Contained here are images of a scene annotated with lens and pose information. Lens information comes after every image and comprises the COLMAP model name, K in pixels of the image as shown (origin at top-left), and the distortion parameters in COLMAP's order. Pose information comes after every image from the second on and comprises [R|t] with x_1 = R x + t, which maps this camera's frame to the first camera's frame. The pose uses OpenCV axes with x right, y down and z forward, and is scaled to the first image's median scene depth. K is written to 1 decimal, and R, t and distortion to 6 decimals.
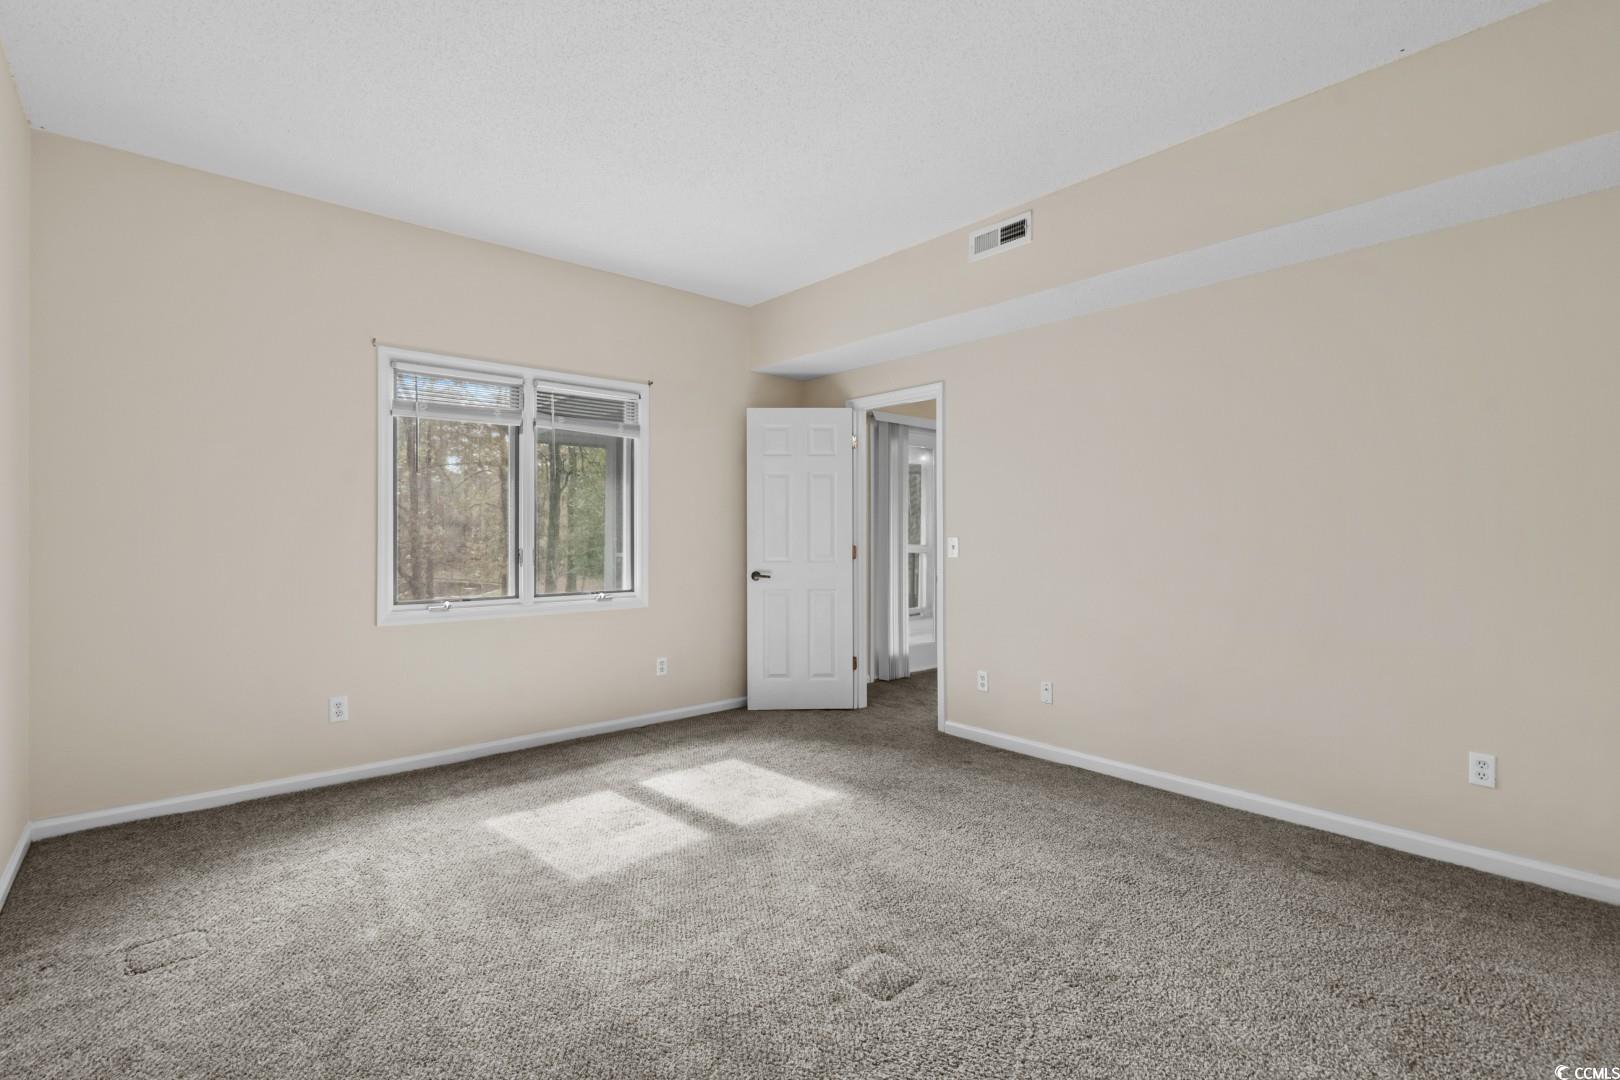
lens RADIAL K [[735.4, 0, 810.0], [0, 735.4, 540.0], [0, 0, 1]] dist [-0.002085, -0.000289]
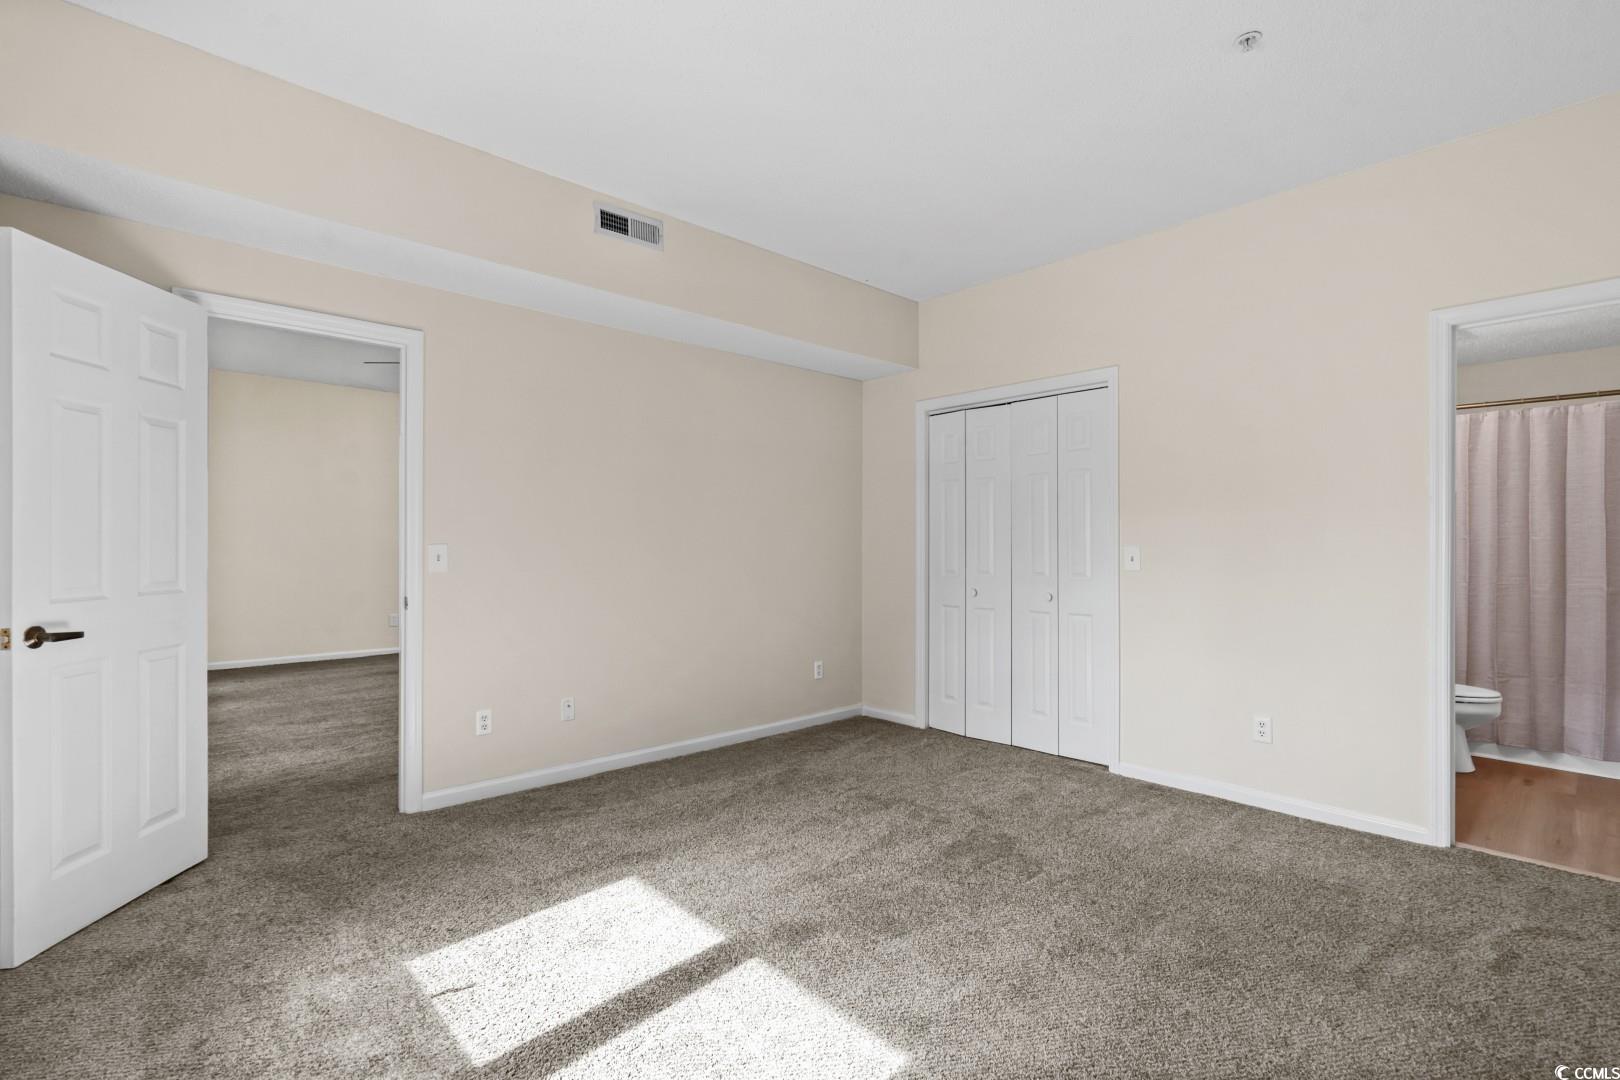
lens RADIAL K [[740.2, 0, 813.5], [0, 740.2, 548.1], [0, 0, 1]] dist [0.002018, 0.000388]
pose [[-0.023513, -0.002464, 0.999721, -0.663056], [0.009997, 0.999946, 0.002700, 0.001498], [-0.999674, 0.010057, -0.023487, 0.741052]]
